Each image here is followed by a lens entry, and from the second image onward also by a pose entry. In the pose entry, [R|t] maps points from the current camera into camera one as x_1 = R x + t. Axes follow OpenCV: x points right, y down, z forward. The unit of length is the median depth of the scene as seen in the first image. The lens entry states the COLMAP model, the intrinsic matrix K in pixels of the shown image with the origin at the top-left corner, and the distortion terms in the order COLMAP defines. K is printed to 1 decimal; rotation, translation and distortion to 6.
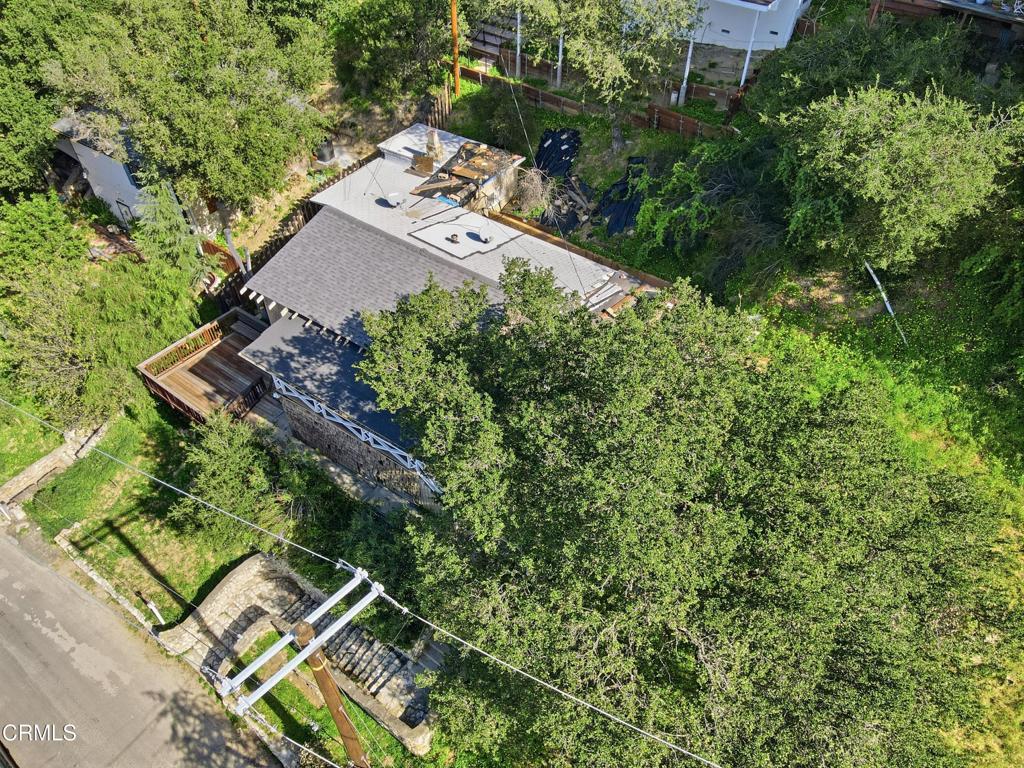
lens RADIAL K [[750.1, 0, 508.2], [0, 750.1, 387.1], [0, 0, 1]] dist [0.020330, 0.002651]
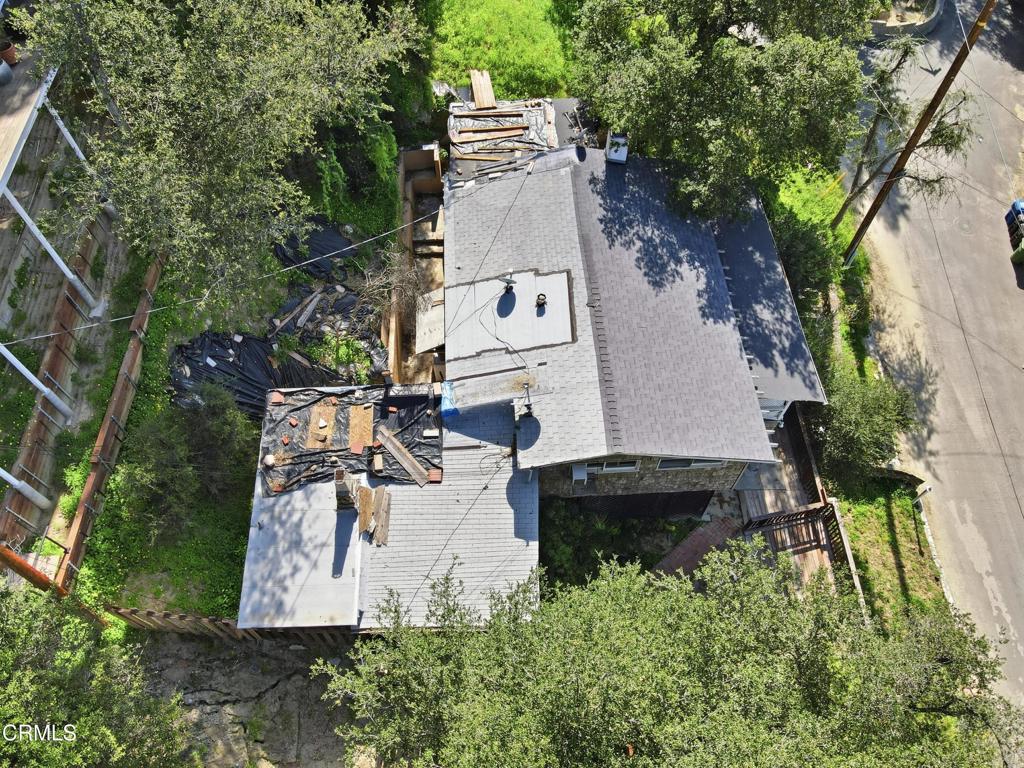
lens RADIAL K [[750.1, 0, 520.1], [0, 750.1, 385.2], [0, 0, 1]] dist [0.020330, 0.002651]
pose [[-0.629391, -0.662458, 0.406222, -0.437119], [0.553129, -0.014741, 0.832965, -0.866267], [-0.545816, 0.748954, 0.375702, 0.787602]]
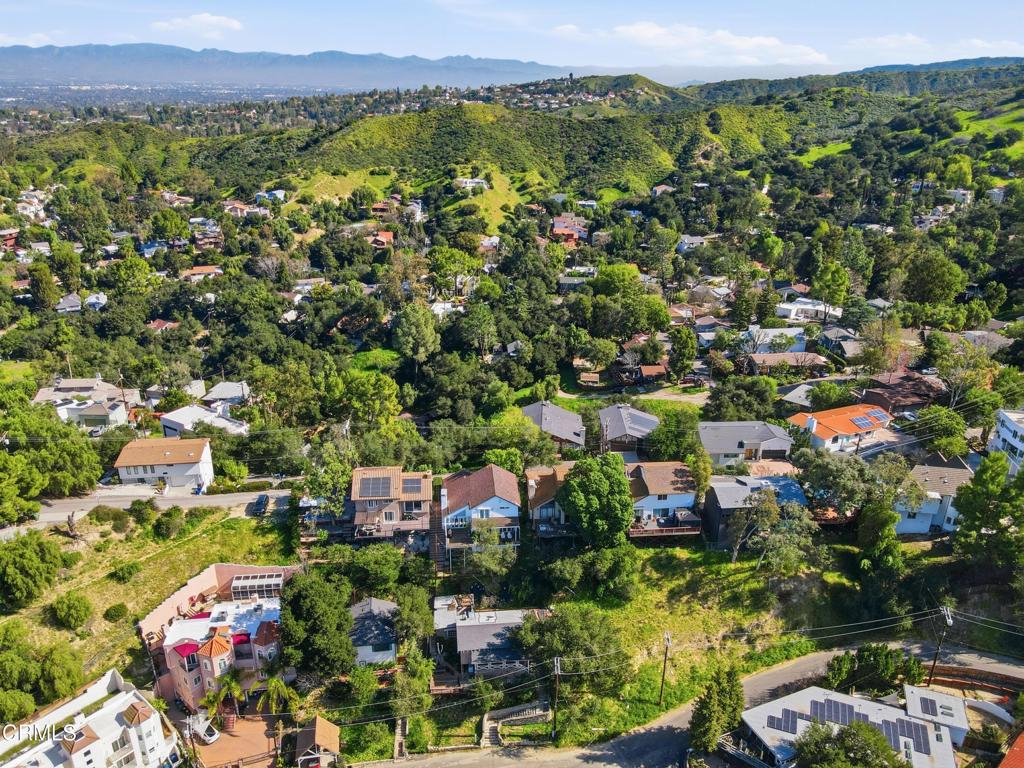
lens RADIAL K [[750.1, 0, 514.9], [0, 750.1, 389.3], [0, 0, 1]] dist [0.020330, 0.002651]
pose [[0.757254, -0.260001, 0.599137, -2.203383], [0.468261, 0.855627, -0.220532, -0.302445], [-0.455299, 0.447552, 0.769675, -2.976258]]
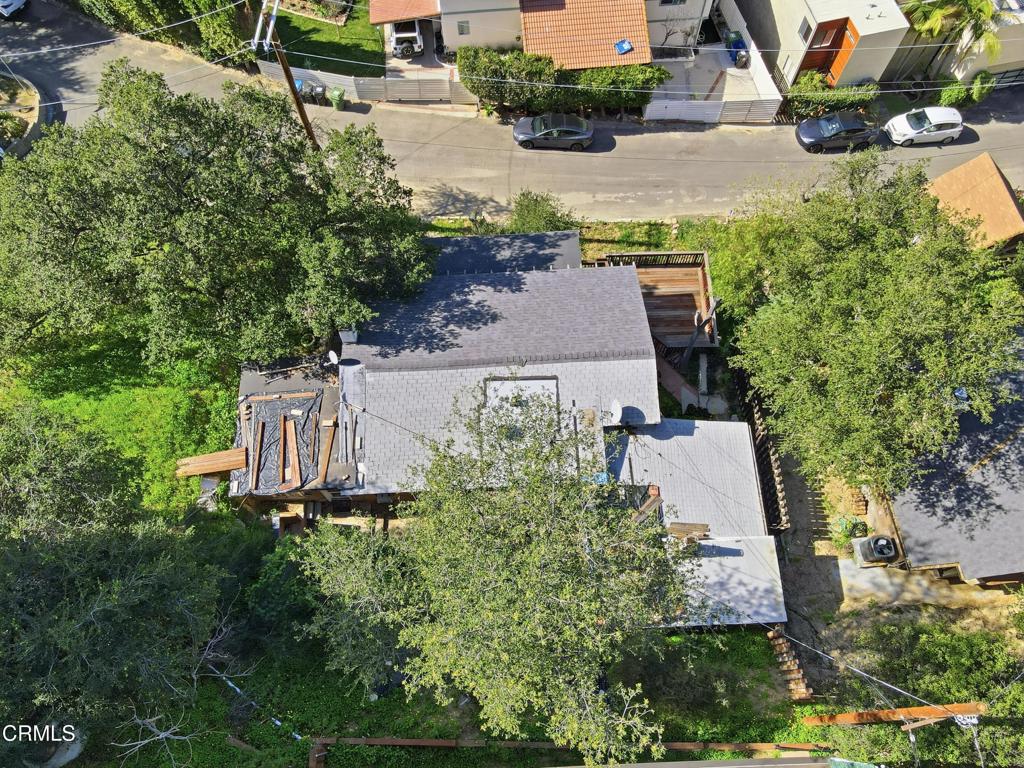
lens RADIAL K [[750.1, 0, 520.9], [0, 750.1, 384.3], [0, 0, 1]] dist [0.020330, 0.002651]
pose [[-0.778088, 0.576838, -0.248670, 0.148488], [-0.451681, -0.238673, 0.859663, -1.023343], [0.436536, 0.781213, 0.446255, 0.561224]]
